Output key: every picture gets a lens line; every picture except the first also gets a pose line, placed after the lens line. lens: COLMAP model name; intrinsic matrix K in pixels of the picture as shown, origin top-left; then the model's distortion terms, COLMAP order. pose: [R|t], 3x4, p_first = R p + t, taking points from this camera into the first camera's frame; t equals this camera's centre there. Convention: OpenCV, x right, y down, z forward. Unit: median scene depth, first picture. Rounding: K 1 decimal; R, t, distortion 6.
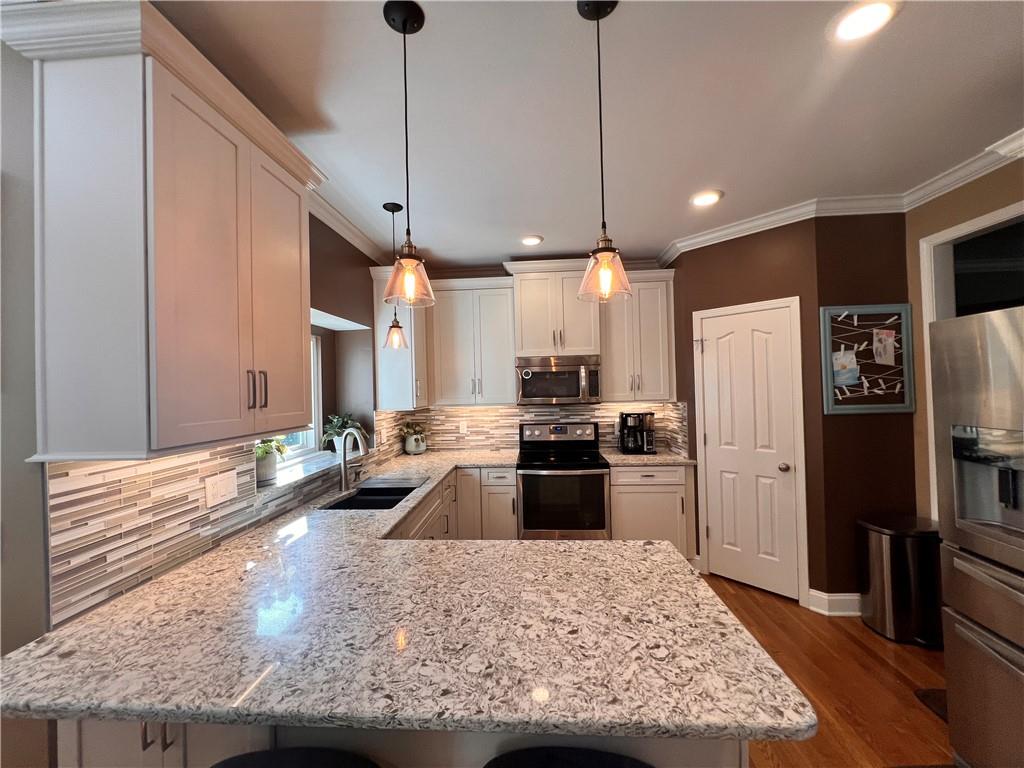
lens RADIAL K [[411.2, 0, 509.8], [0, 411.2, 382.5], [0, 0, 1]] dist [-0.001684, 0.000271]
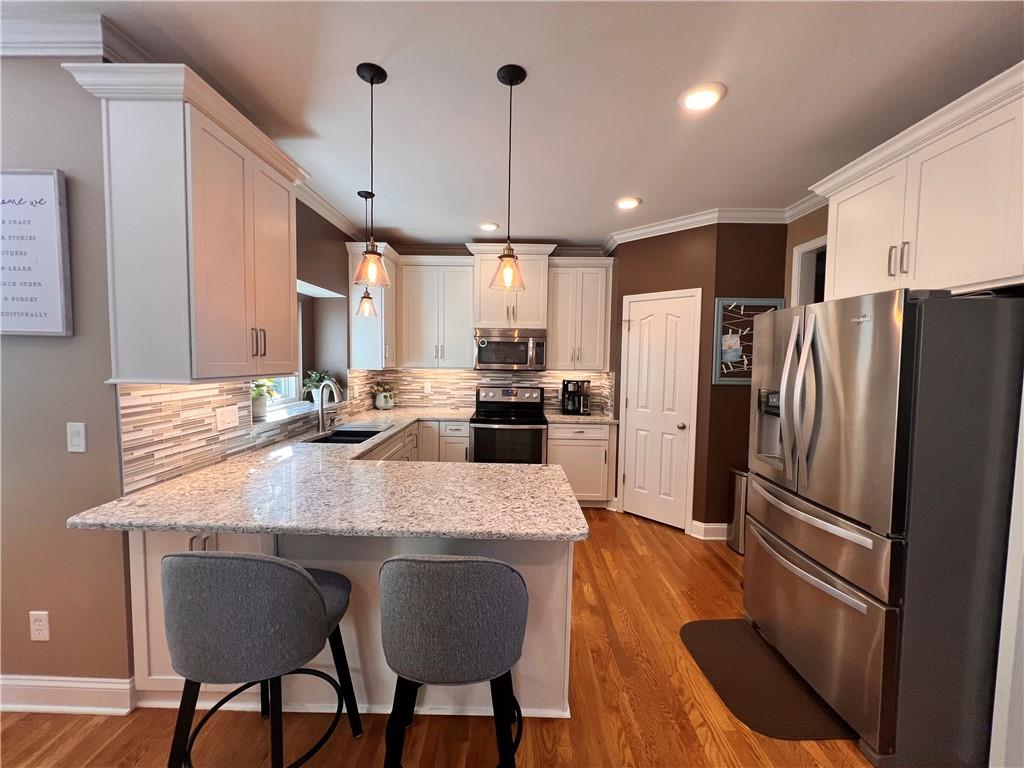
lens RADIAL K [[411.2, 0, 509.8], [0, 411.2, 382.5], [0, 0, 1]] dist [-0.001684, 0.000271]
pose [[0.997890, 0.037522, 0.052994, 0.082959], [-0.041081, 0.996855, 0.067764, 0.012405], [-0.050285, -0.069798, 0.996293, -0.227576]]
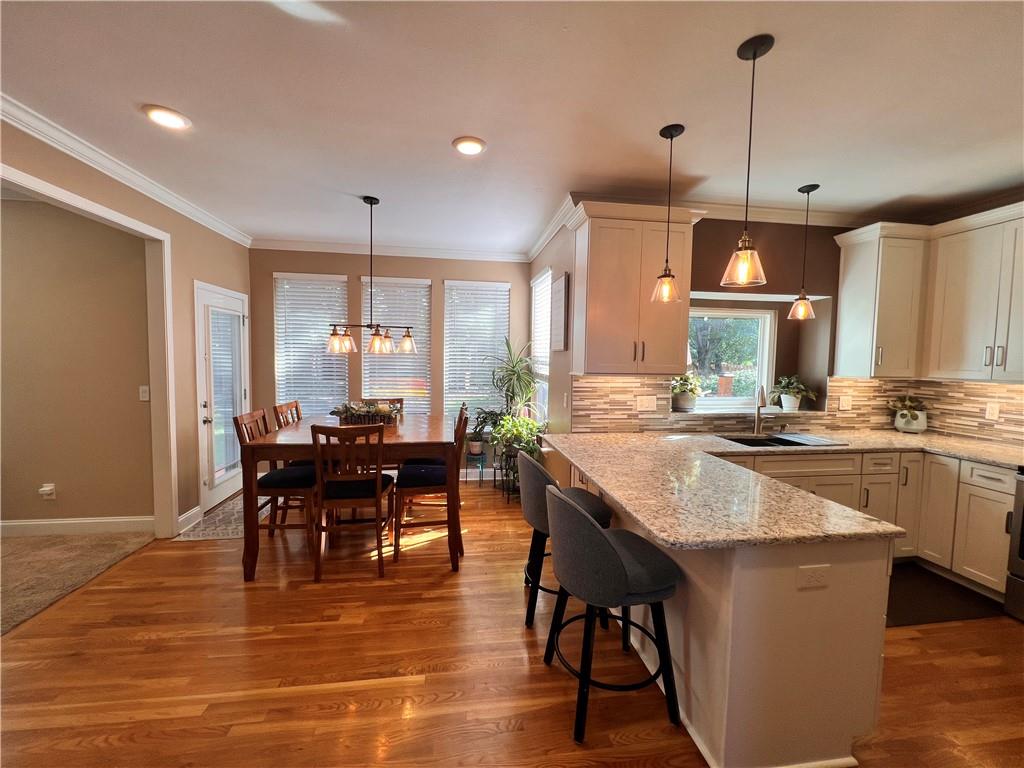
lens RADIAL K [[411.2, 0, 509.8], [0, 411.2, 382.5], [0, 0, 1]] dist [-0.001684, 0.000271]
pose [[0.203438, 0.086003, -0.975303, 0.664711], [-0.008817, 0.996255, 0.086012, 0.001780], [0.979048, -0.008899, 0.203434, -0.003903]]
